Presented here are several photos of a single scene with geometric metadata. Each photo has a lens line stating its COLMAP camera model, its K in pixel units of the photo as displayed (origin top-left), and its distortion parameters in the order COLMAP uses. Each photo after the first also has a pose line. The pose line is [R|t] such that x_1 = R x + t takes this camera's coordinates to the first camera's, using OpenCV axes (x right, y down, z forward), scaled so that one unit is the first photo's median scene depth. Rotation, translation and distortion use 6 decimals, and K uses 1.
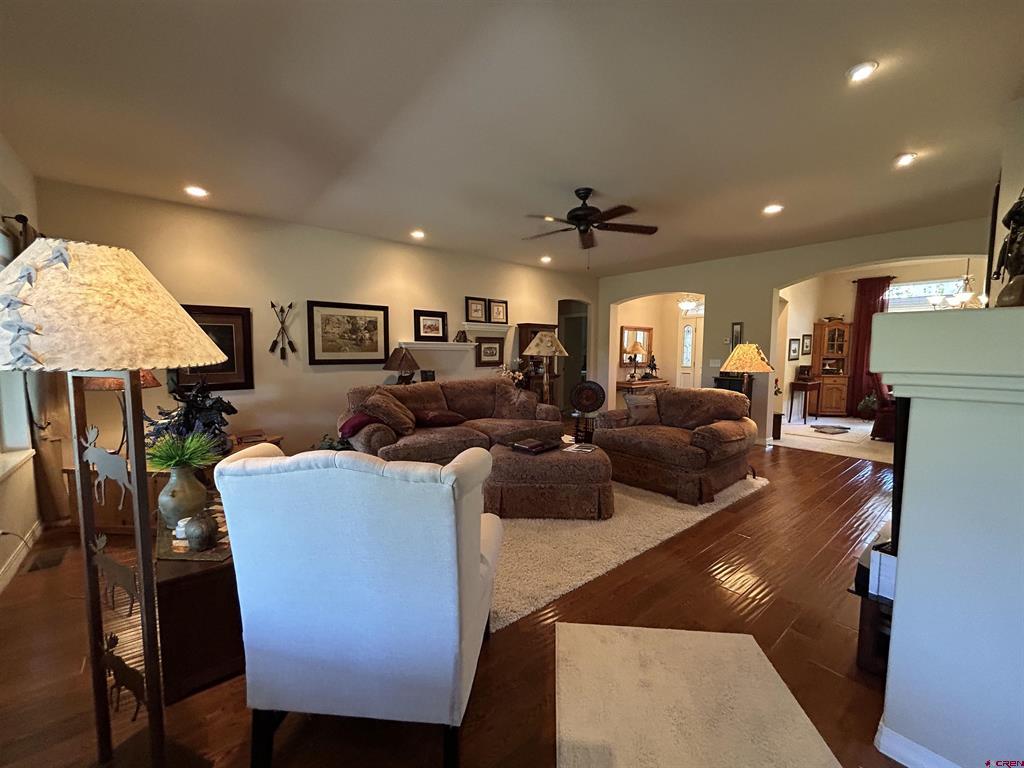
lens RADIAL K [[415.4, 0, 512.0], [0, 415.4, 384.0], [0, 0, 1]] dist [0.000347, 0.000797]
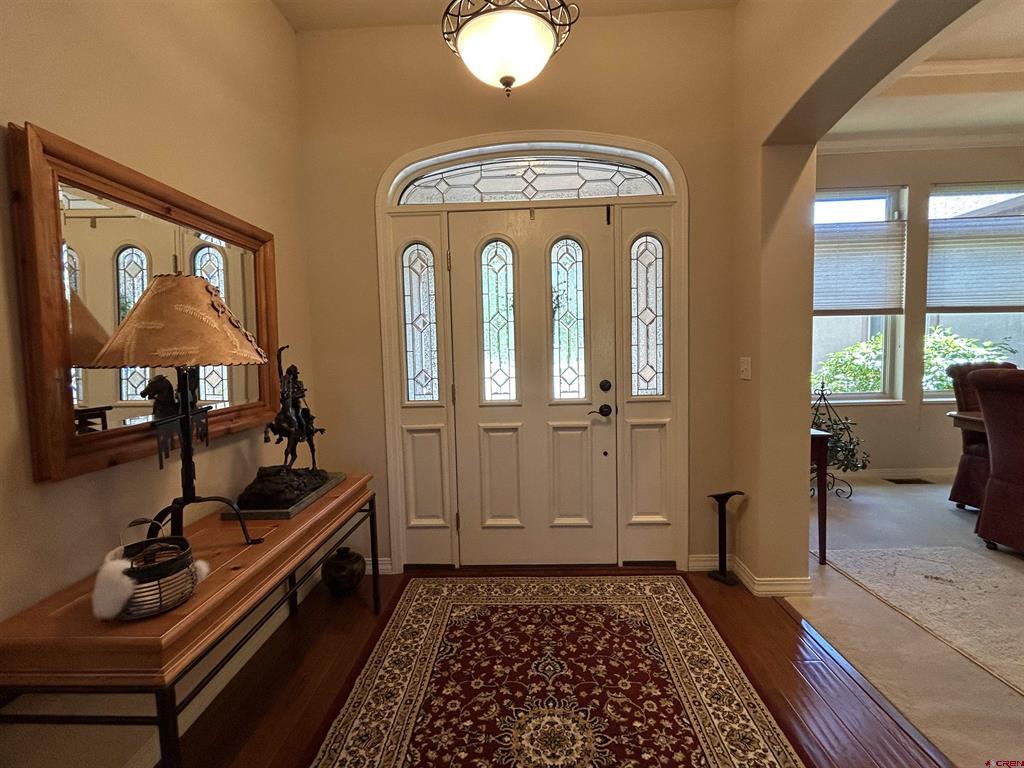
lens RADIAL K [[501.2, 0, 512.0], [0, 501.2, 384.0], [0, 0, 1]] dist [-0.001107, -0.000005]
pose [[0.676028, -0.073973, 0.733154, 0.237017], [0.090230, 0.995771, 0.017271, -0.055815], [-0.731331, 0.054477, 0.679844, 0.764356]]
